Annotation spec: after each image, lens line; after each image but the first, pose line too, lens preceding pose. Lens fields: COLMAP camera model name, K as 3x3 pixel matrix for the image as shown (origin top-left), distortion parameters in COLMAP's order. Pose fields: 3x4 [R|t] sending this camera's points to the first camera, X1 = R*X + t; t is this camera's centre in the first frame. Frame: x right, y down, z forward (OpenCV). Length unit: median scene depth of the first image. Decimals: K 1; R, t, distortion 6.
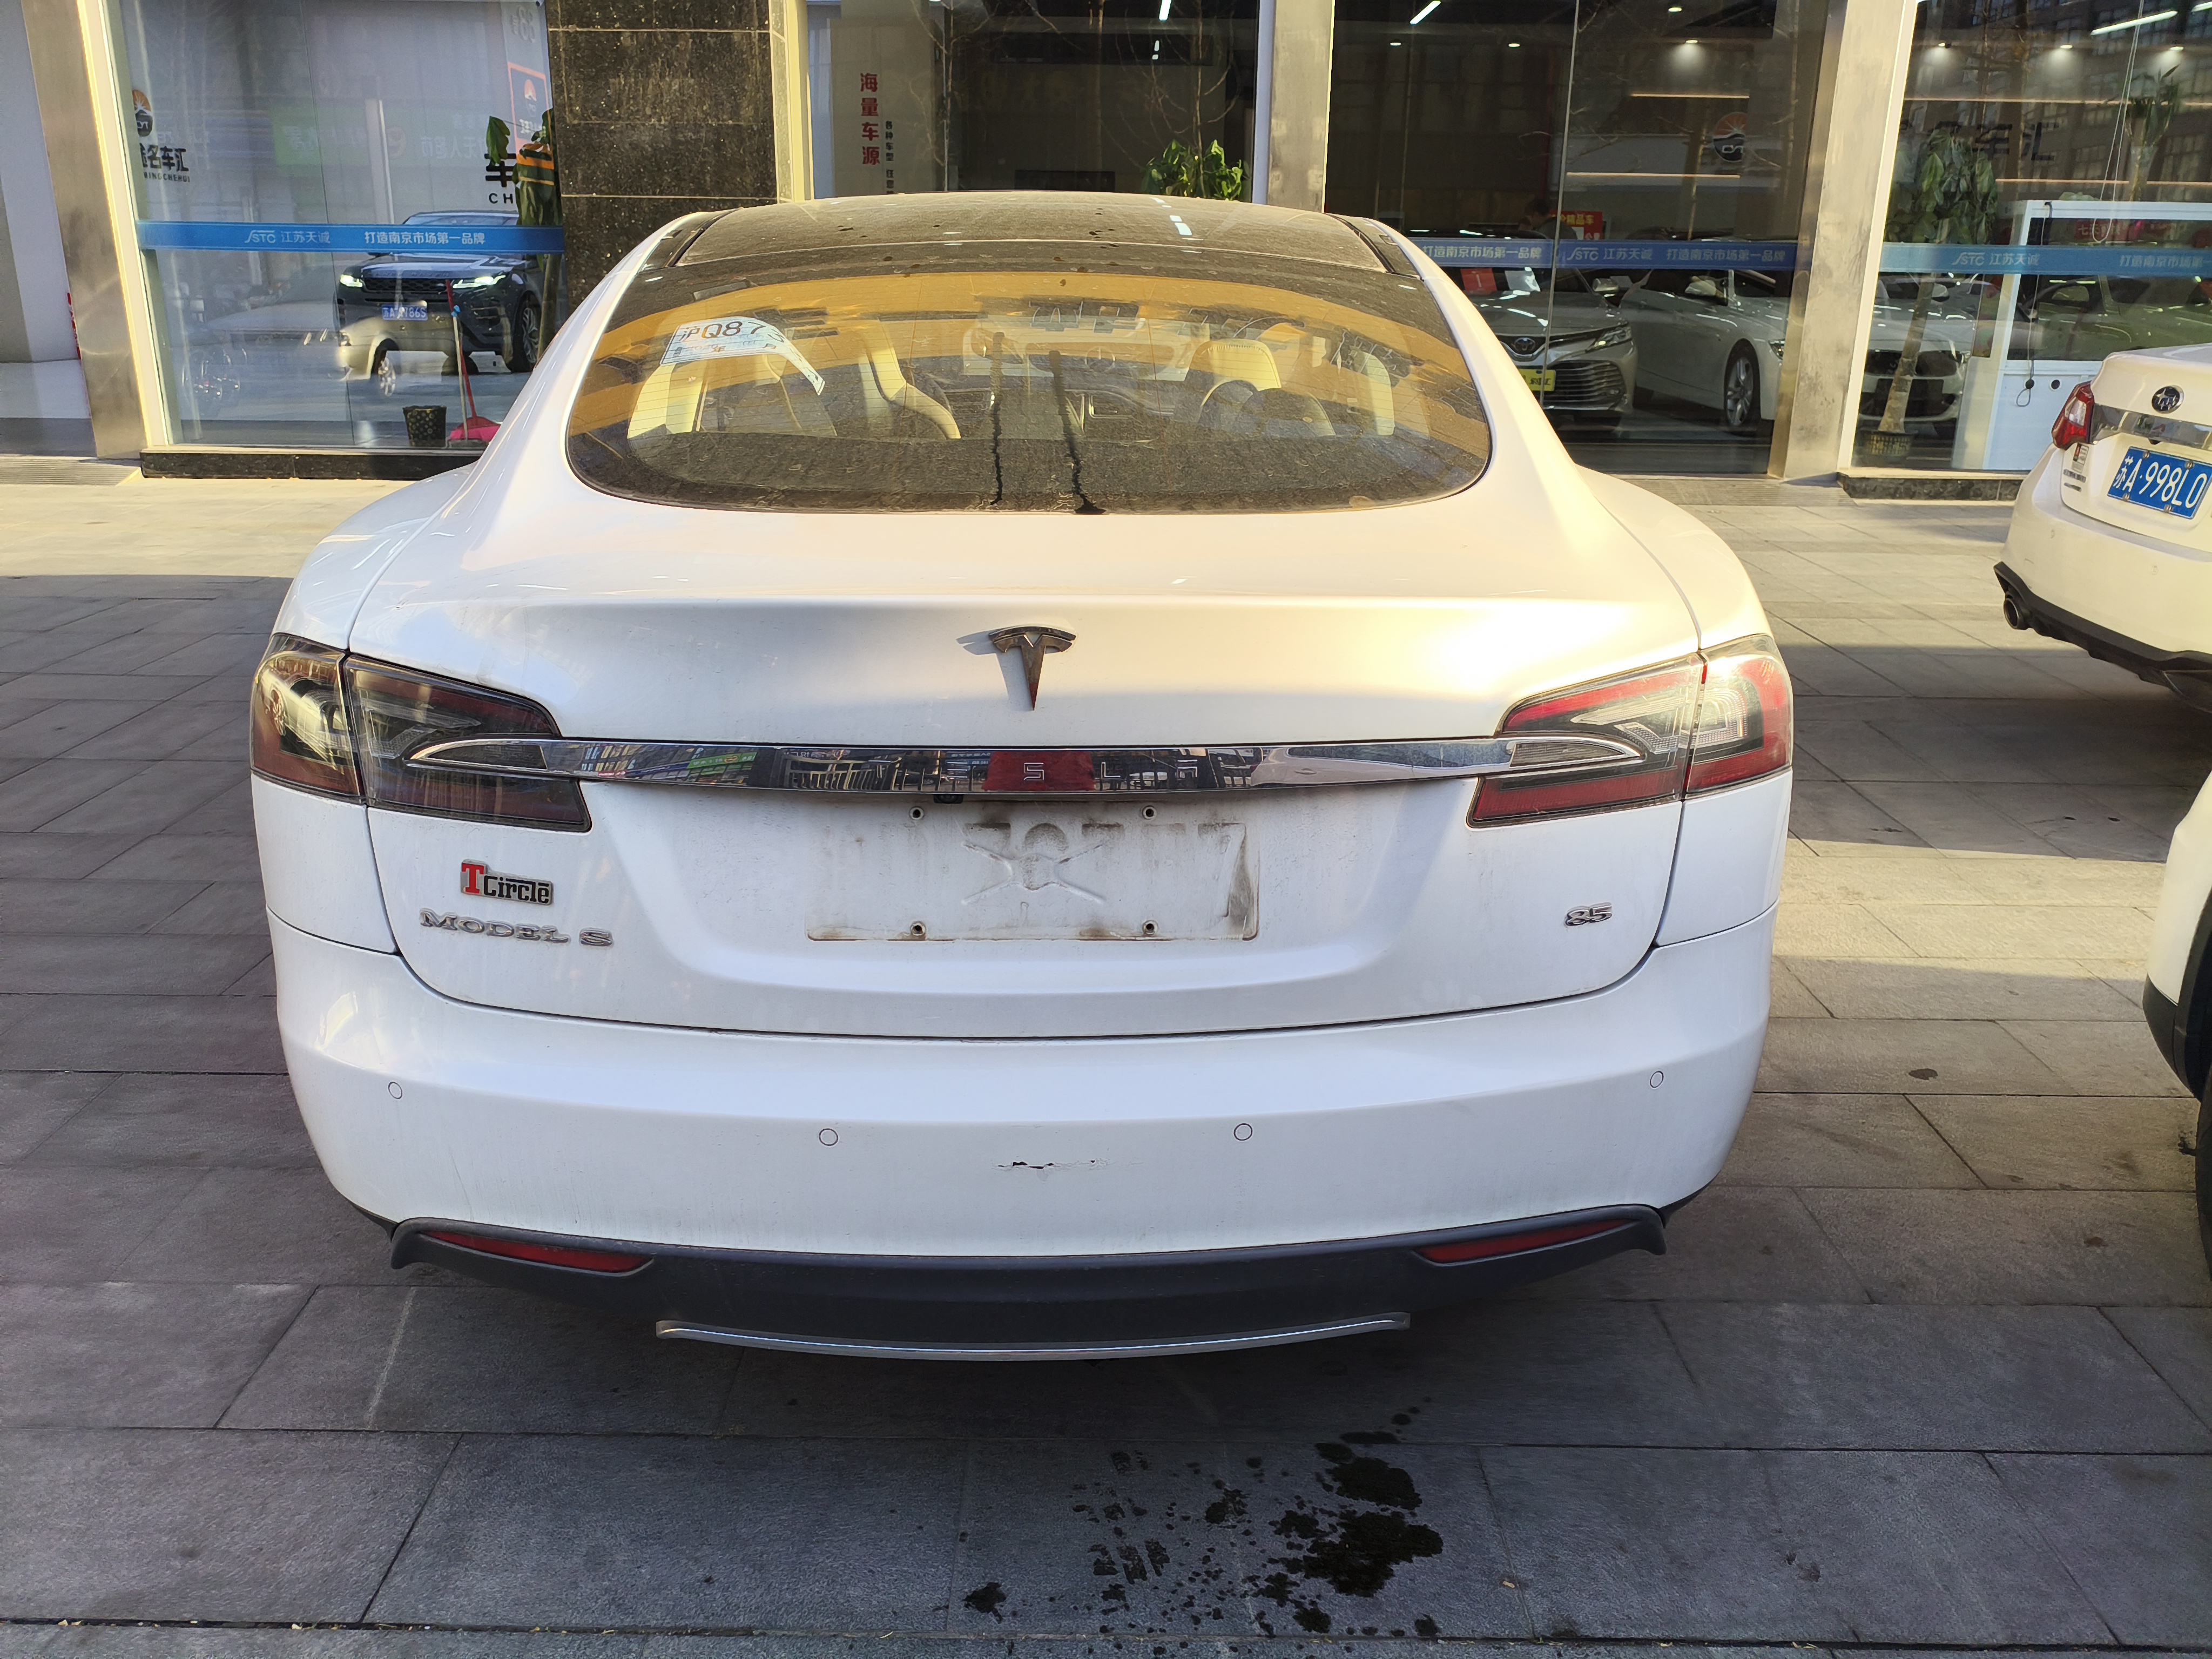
lens RADIAL K [[1711.5, 0, 1095.1], [0, 1711.5, 828.3], [0, 0, 1]] dist [0.016409, -0.038192]
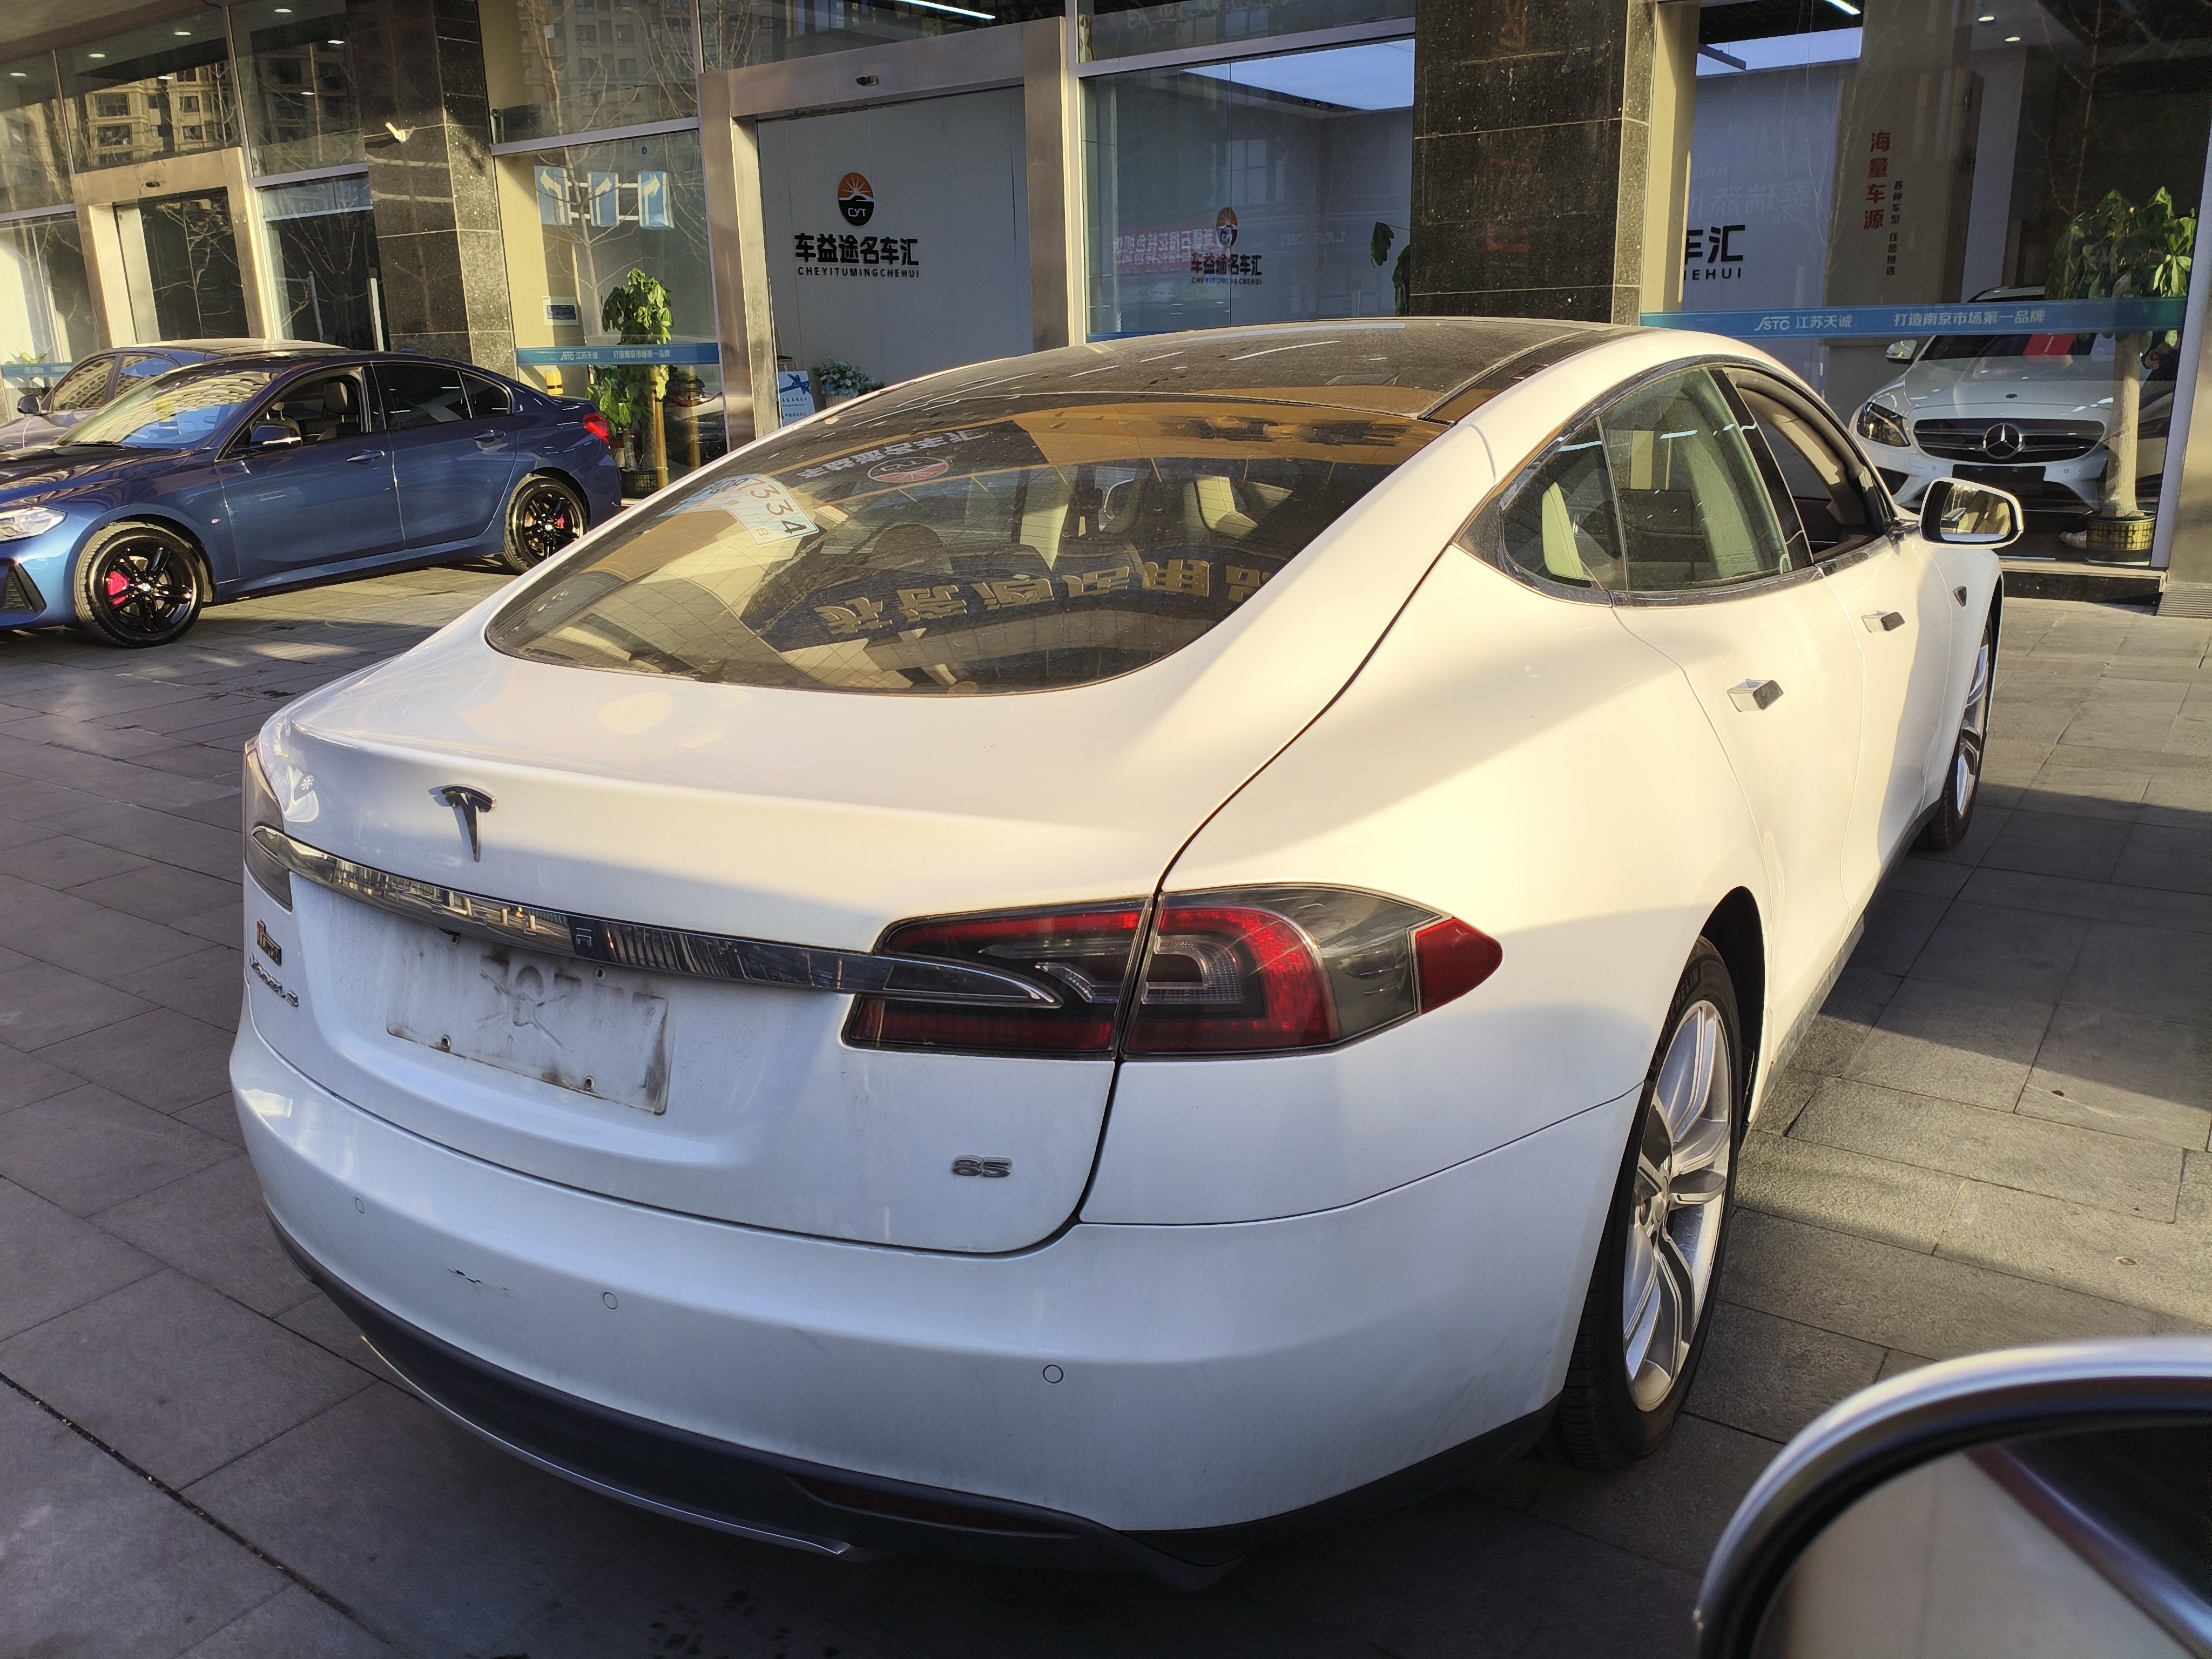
lens RADIAL K [[1711.5, 0, 1106.4], [0, 1711.5, 831.3], [0, 0, 1]] dist [0.016409, -0.038192]
pose [[0.825026, 0.118947, -0.552435, 0.833318], [-0.139168, 0.990254, 0.005377, -0.139891], [0.547691, 0.072445, 0.833539, 0.286948]]
